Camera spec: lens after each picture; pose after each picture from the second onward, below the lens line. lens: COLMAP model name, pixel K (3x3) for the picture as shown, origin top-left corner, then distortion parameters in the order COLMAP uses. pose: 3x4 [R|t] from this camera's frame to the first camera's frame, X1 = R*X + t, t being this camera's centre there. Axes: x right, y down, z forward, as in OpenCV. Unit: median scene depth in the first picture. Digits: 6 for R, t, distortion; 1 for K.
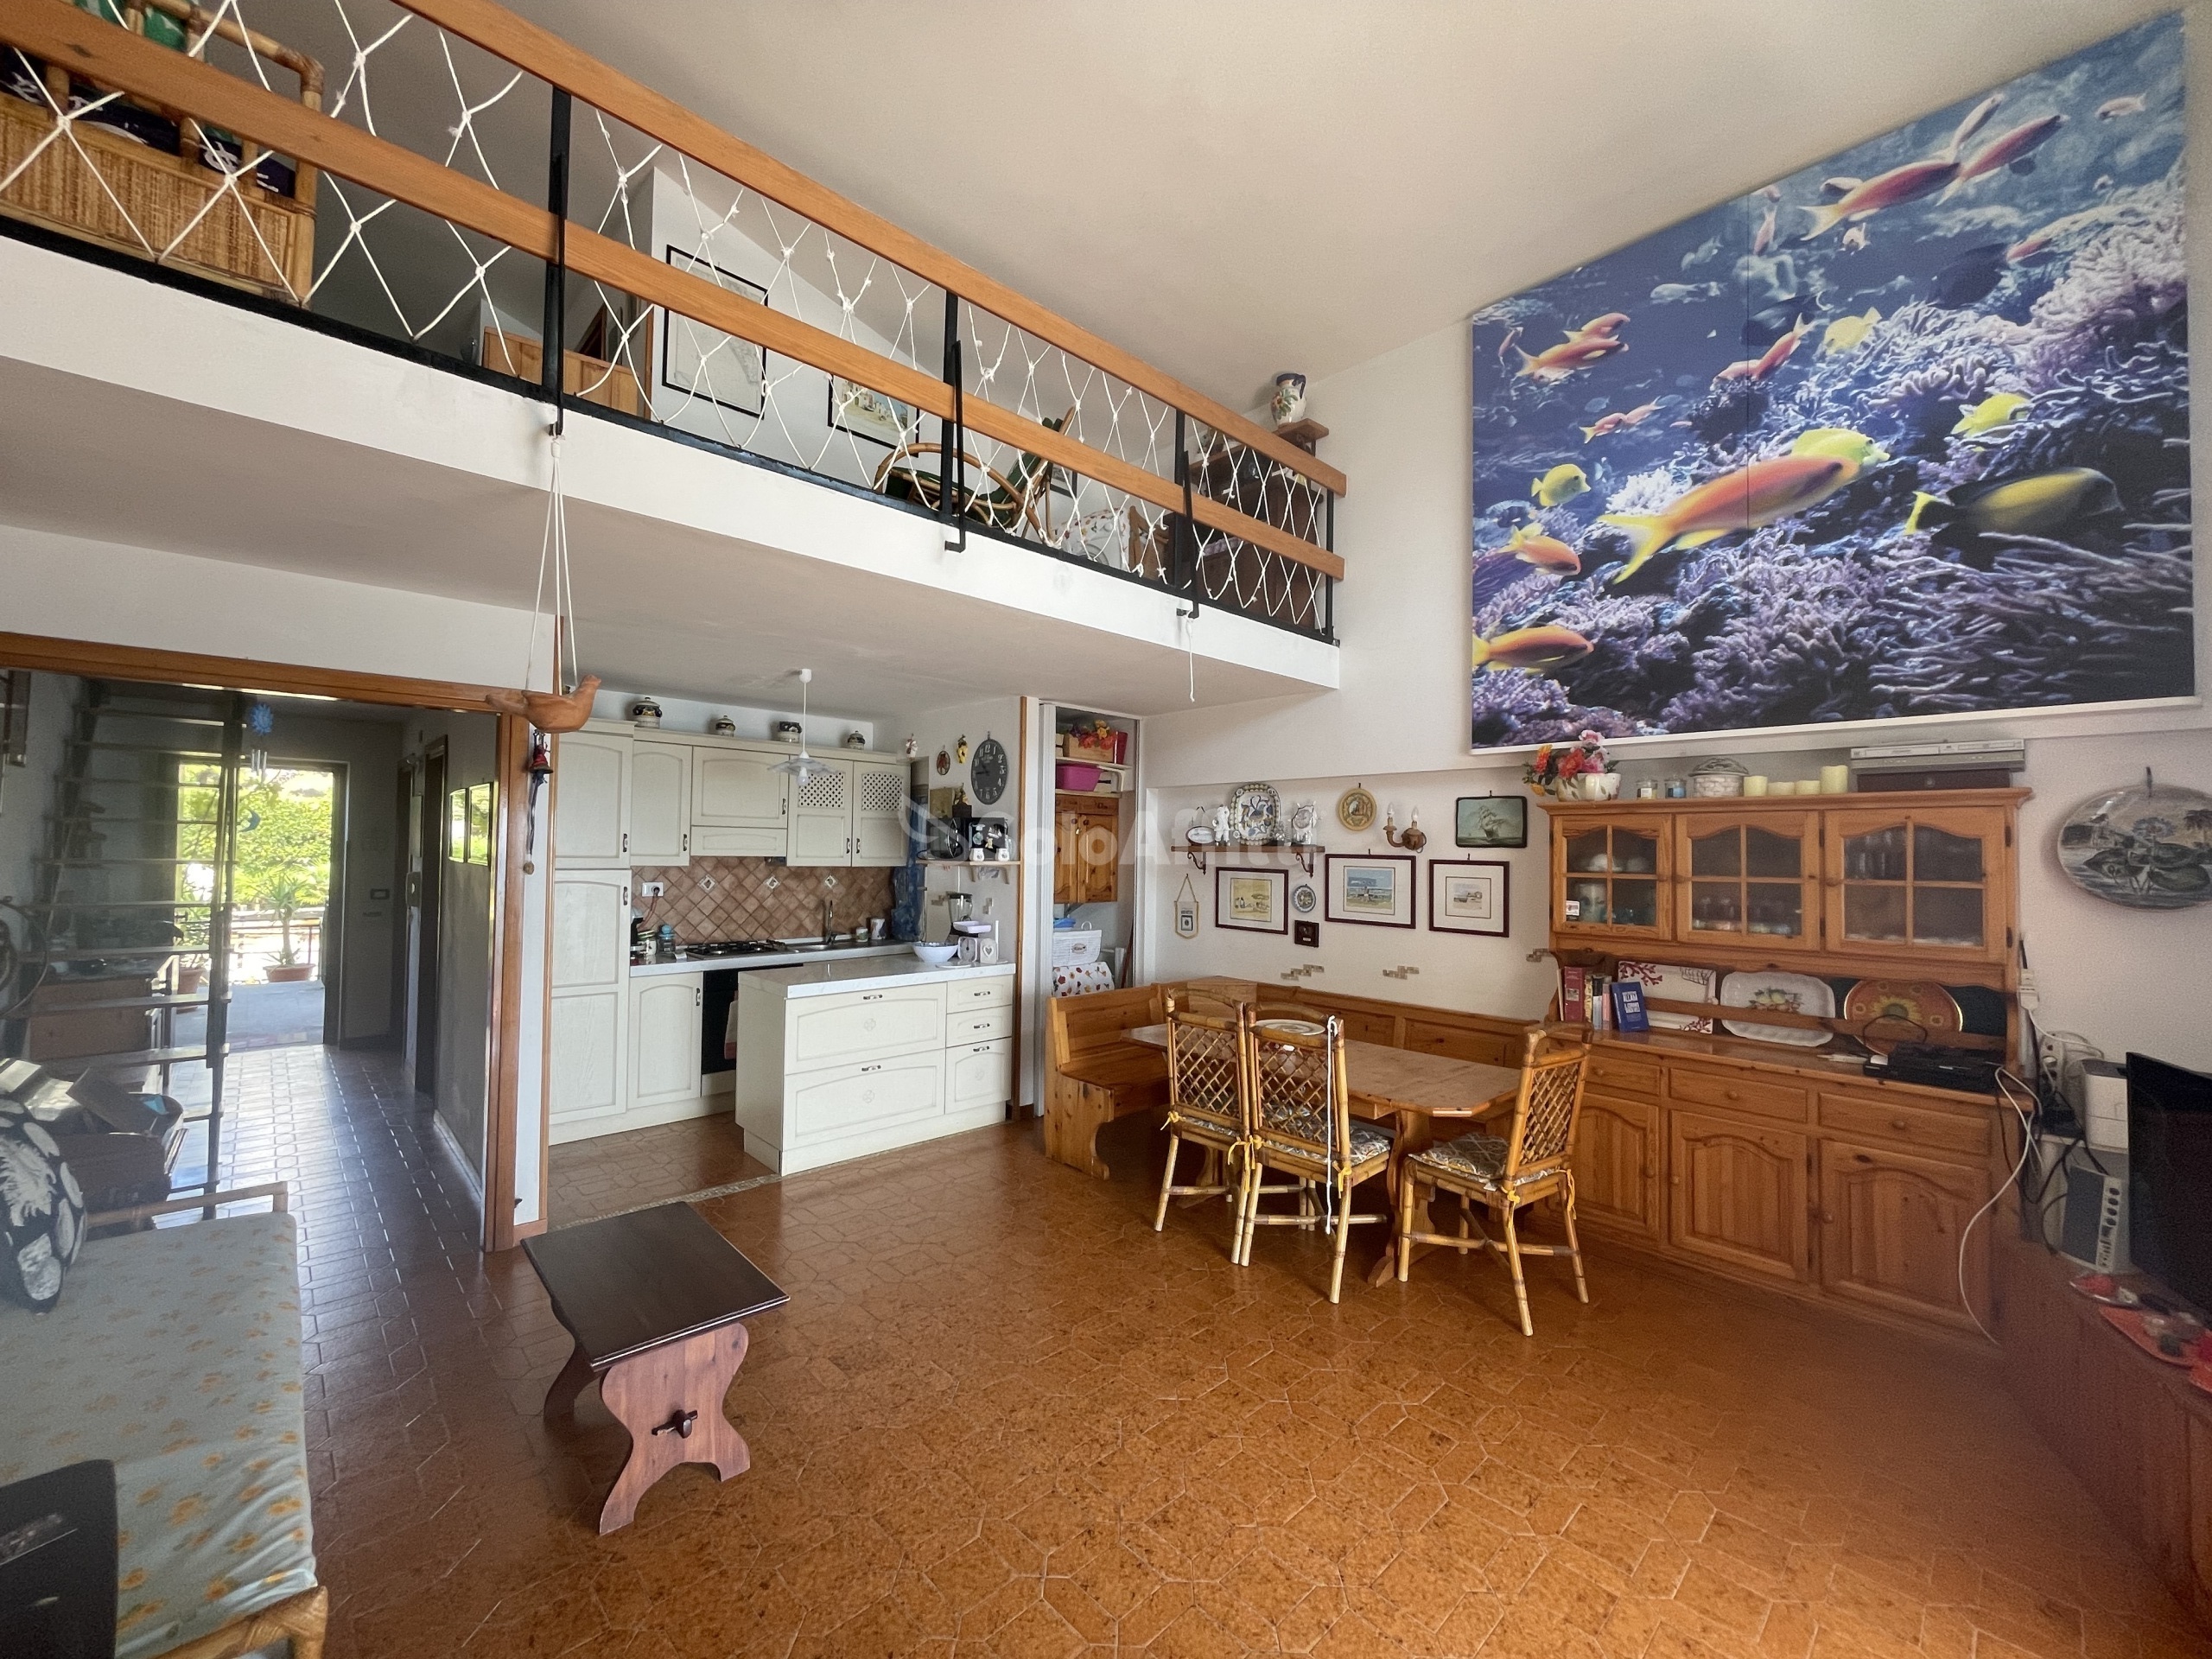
lens RADIAL K [[892.6, 0, 1104.0], [0, 892.6, 828.7], [0, 0, 1]] dist [-0.001421, 0.000528]
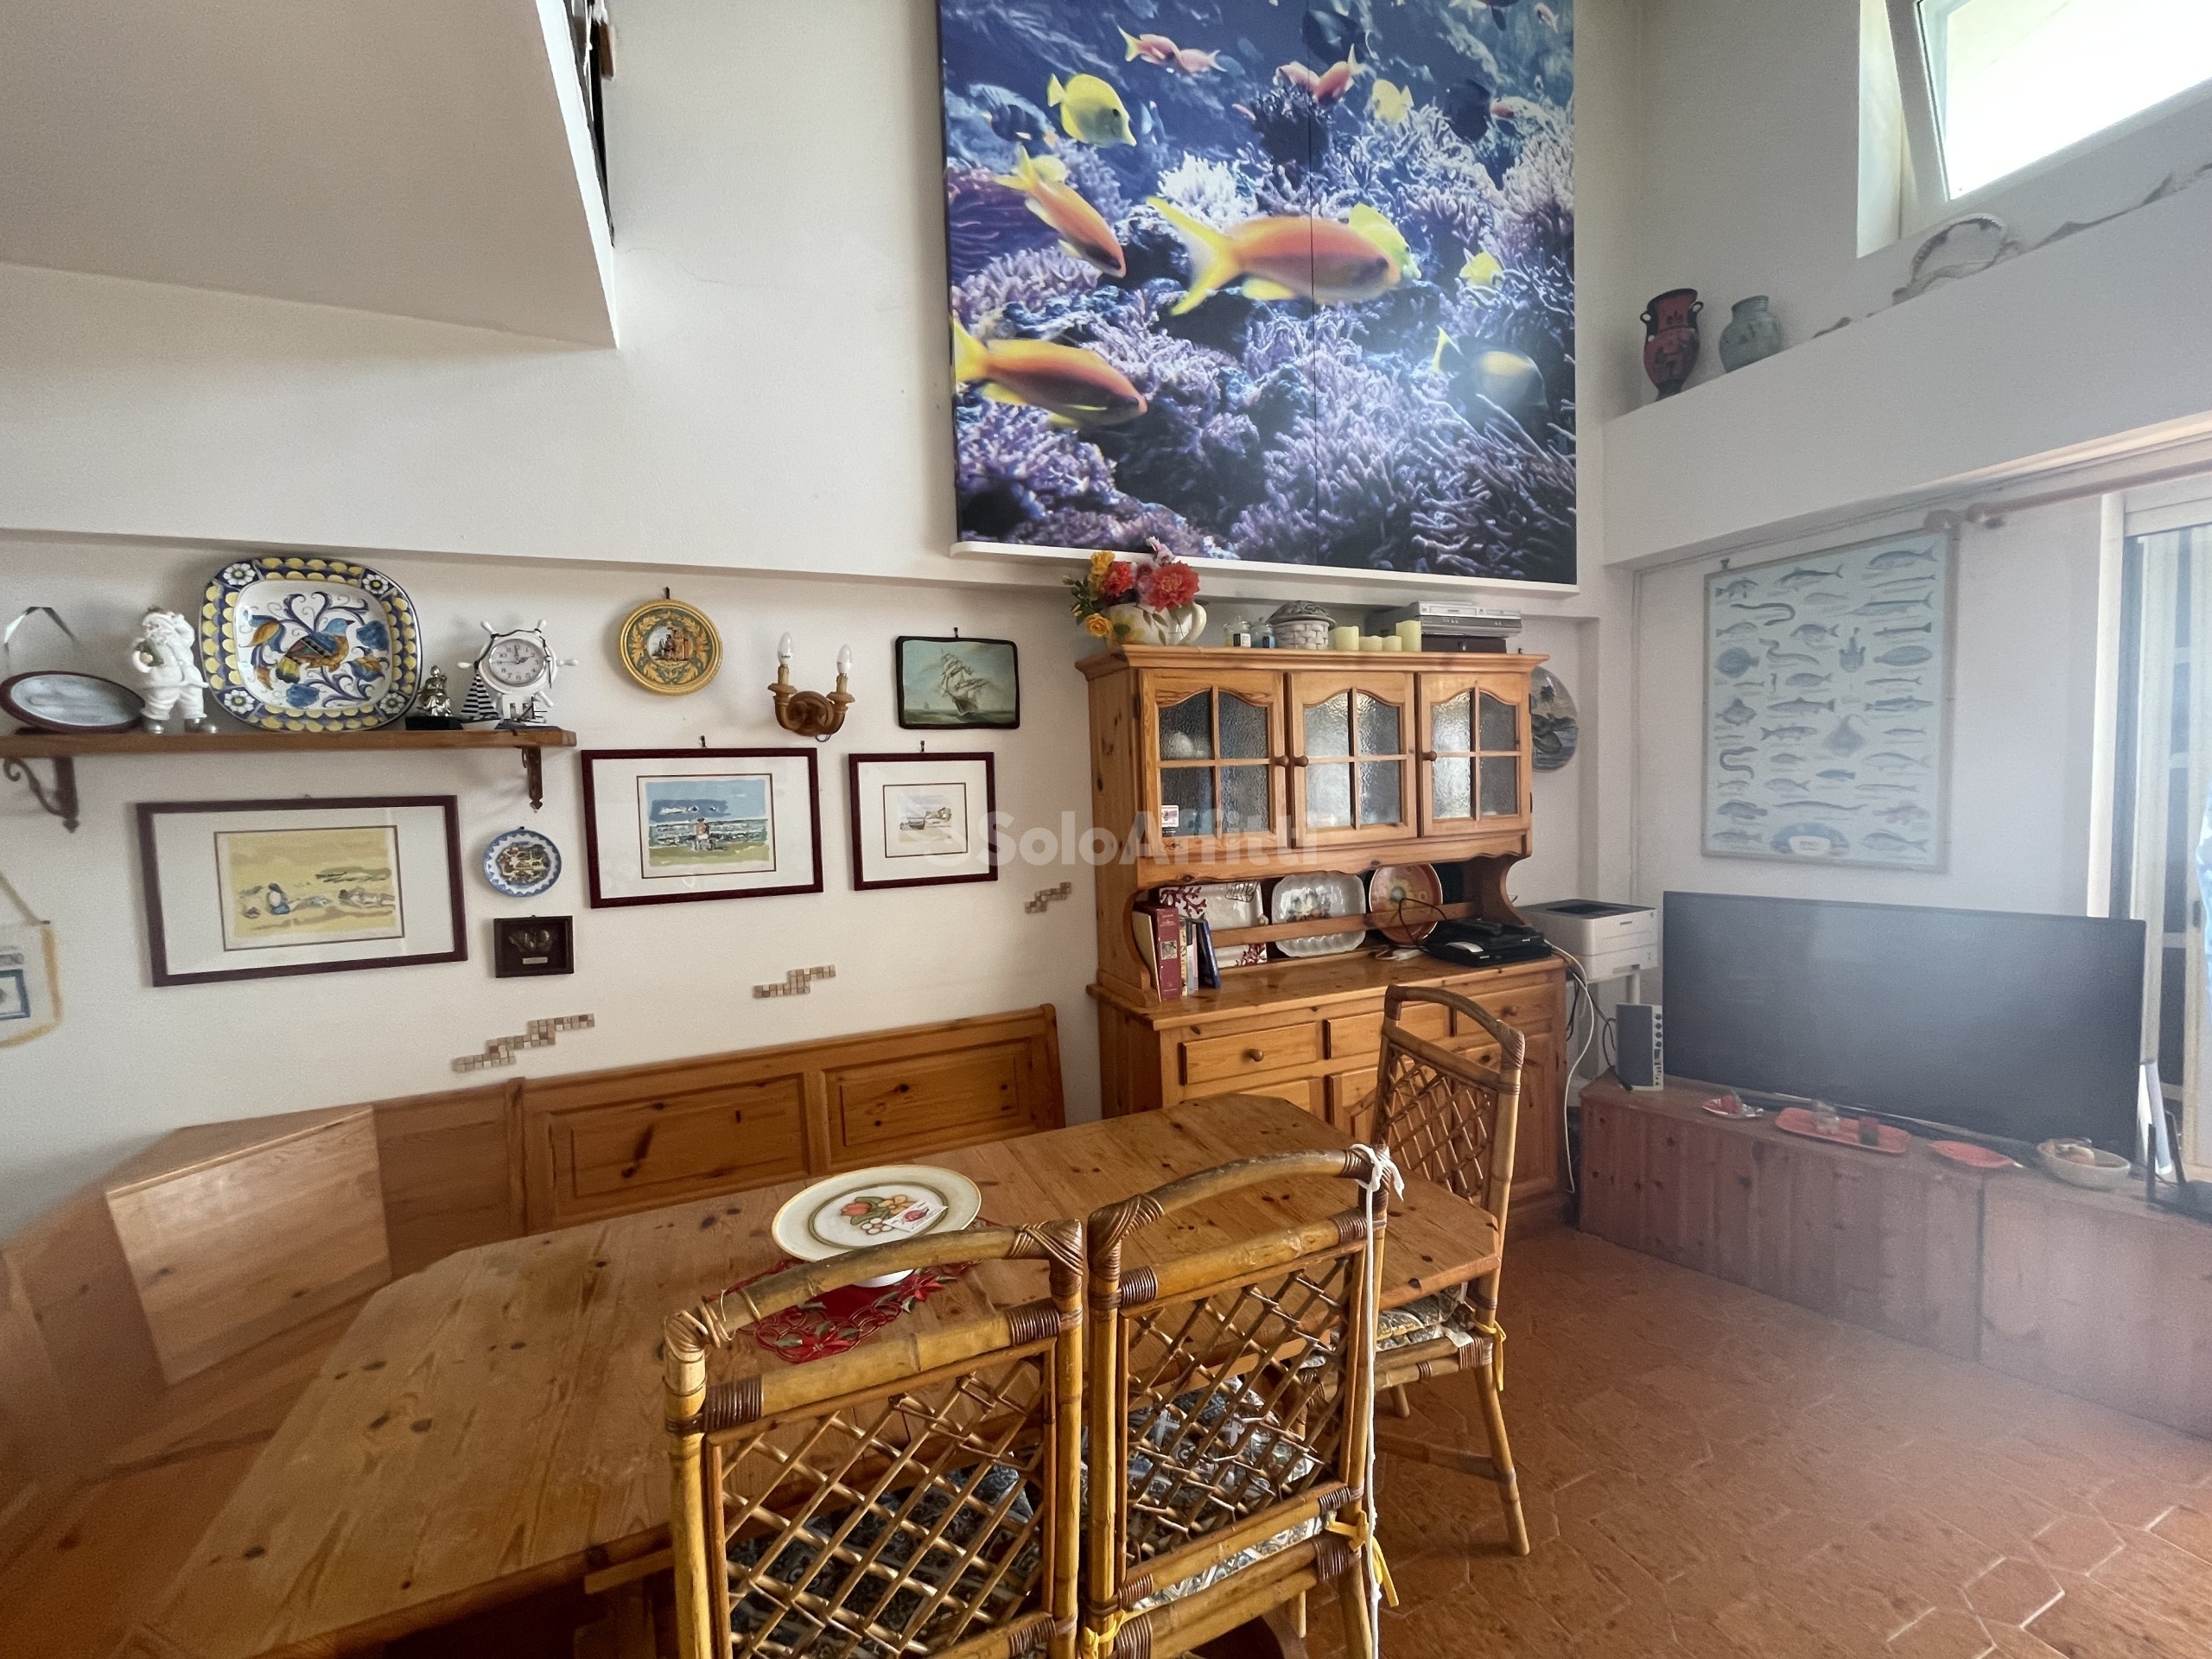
lens RADIAL K [[892.6, 0, 1104.0], [0, 892.6, 828.0], [0, 0, 1]] dist [-0.001421, 0.000528]
pose [[0.342359, -0.079365, 0.936211, -0.075050], [0.015518, 0.996768, 0.078823, 0.041554], [-0.939441, -0.012458, 0.342484, 0.730893]]
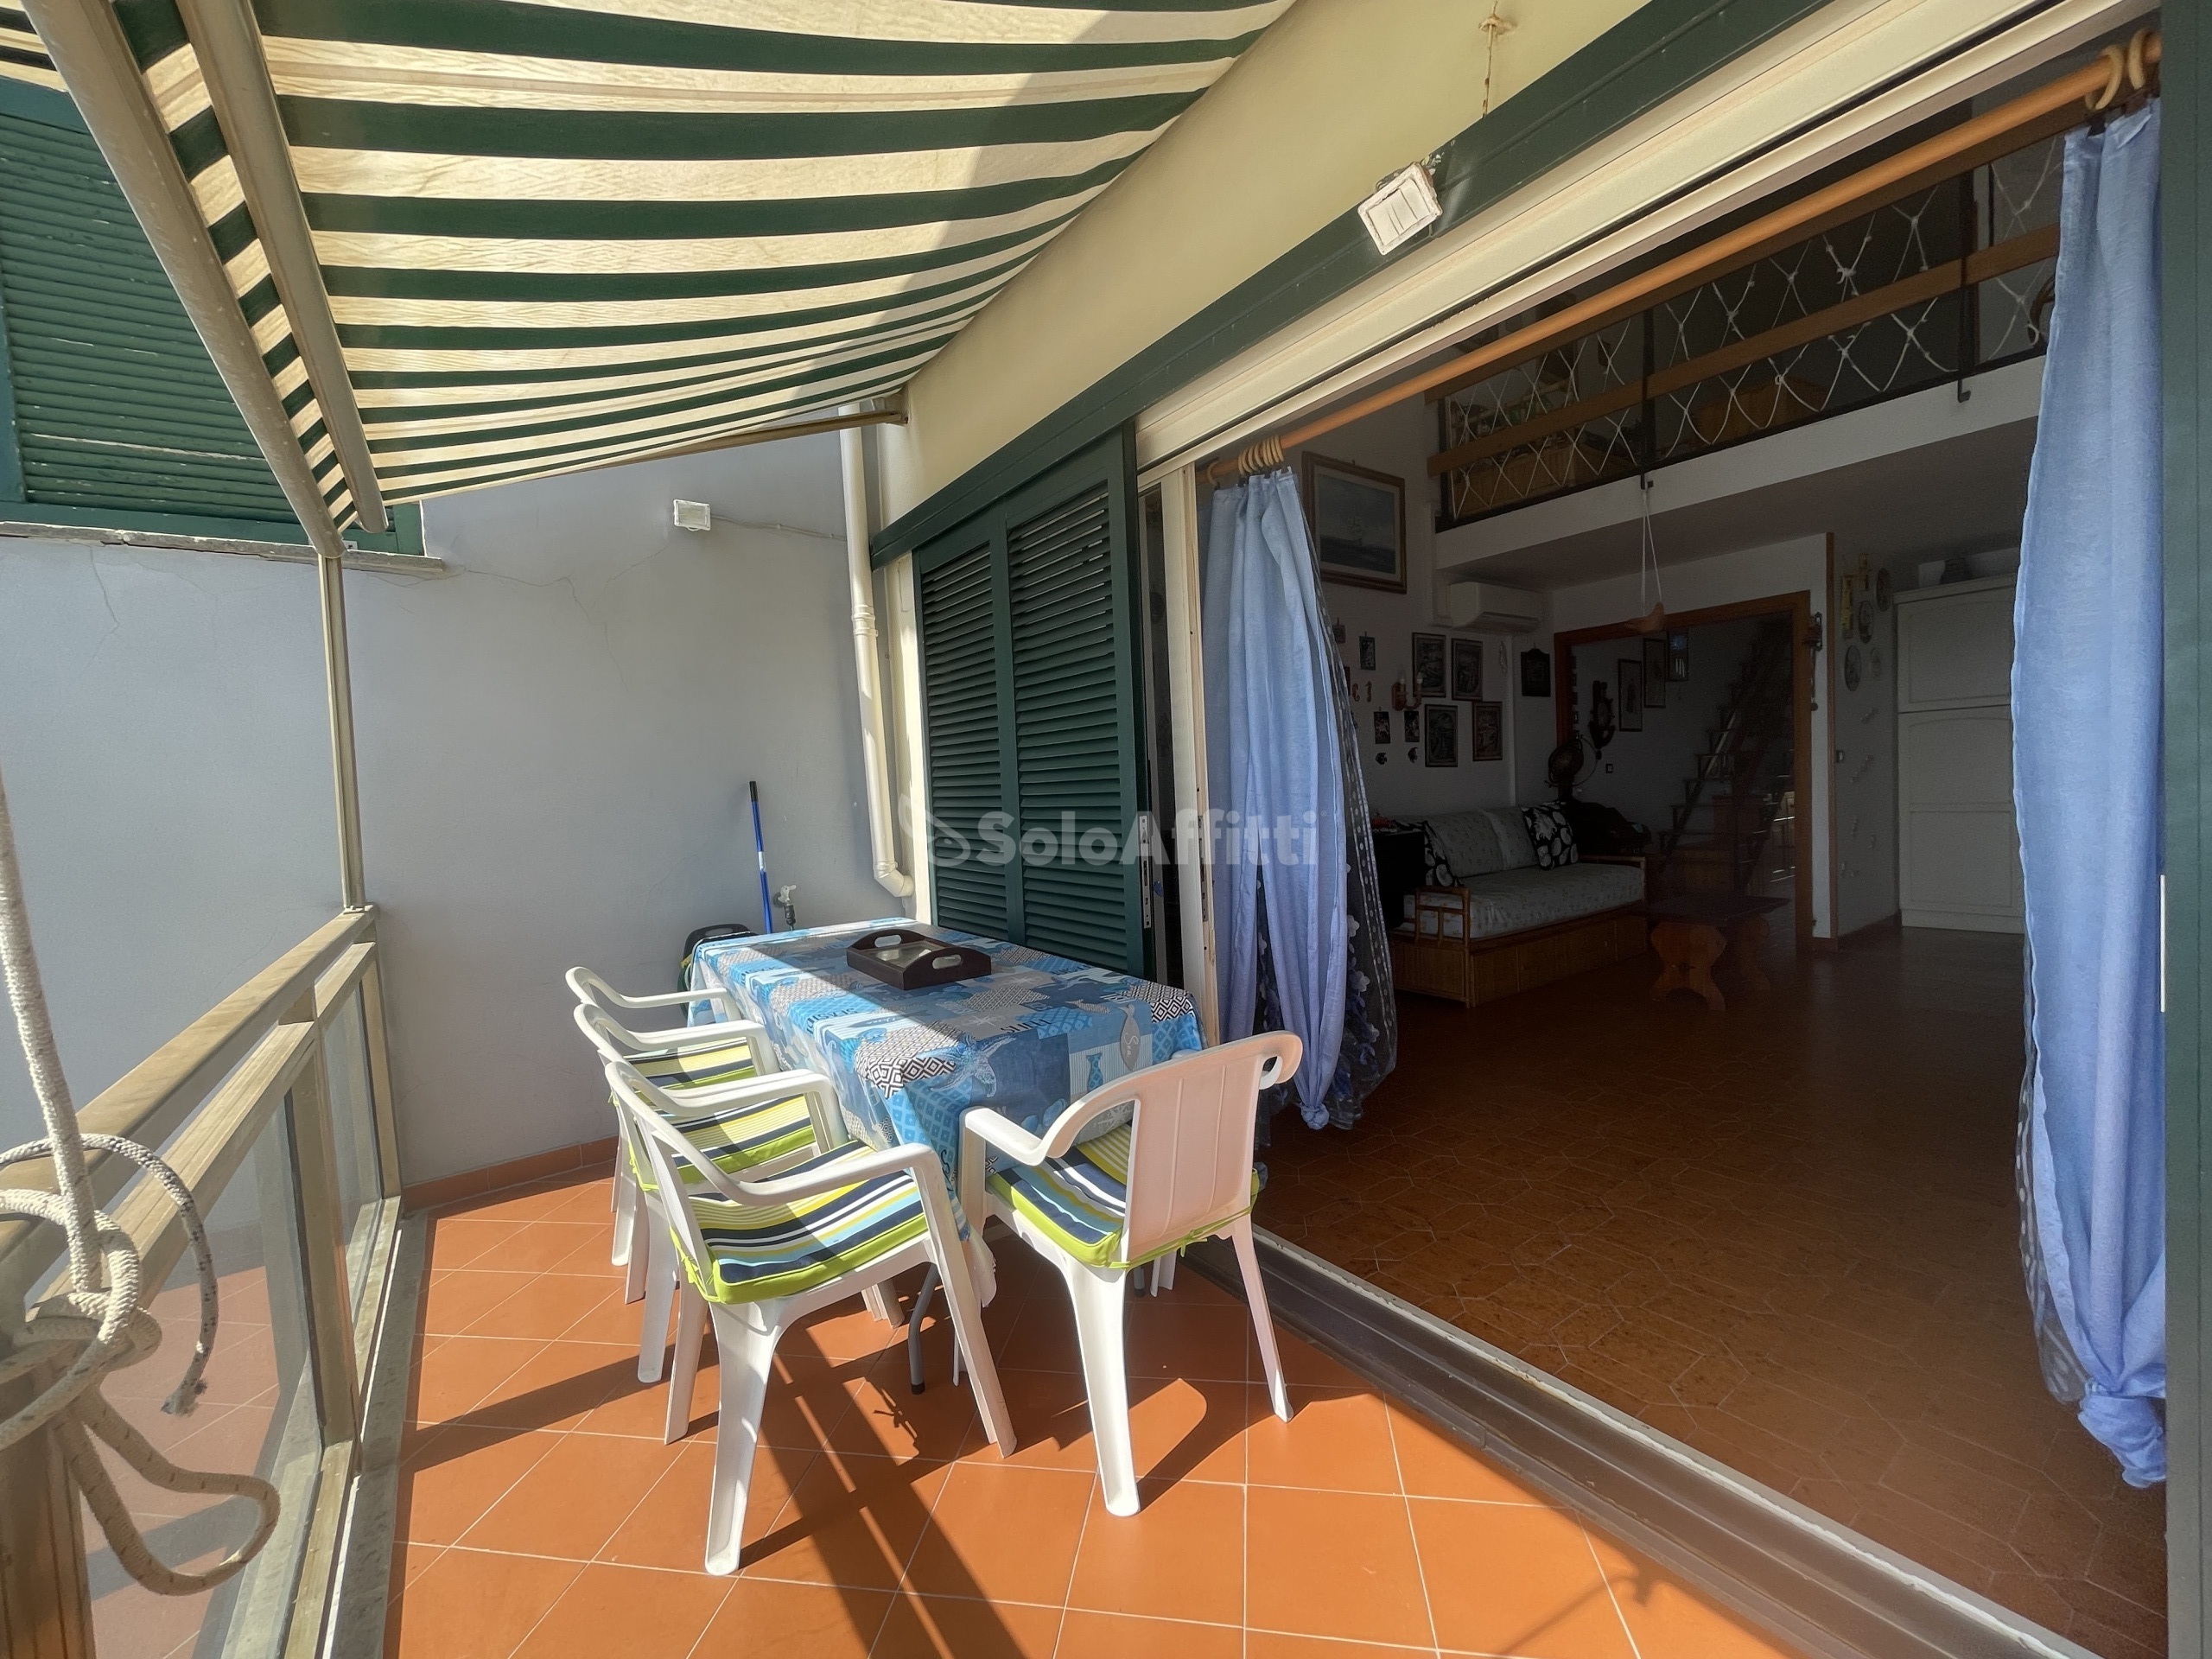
lens RADIAL K [[892.6, 0, 1113.2], [0, 892.6, 829.3], [0, 0, 1]] dist [-0.001421, 0.000528]
pose [[-0.128358, 0.037395, -0.991023, 0.851820], [0.069557, 0.997167, 0.028618, 0.104026], [0.989286, -0.065259, -0.130595, -0.000163]]
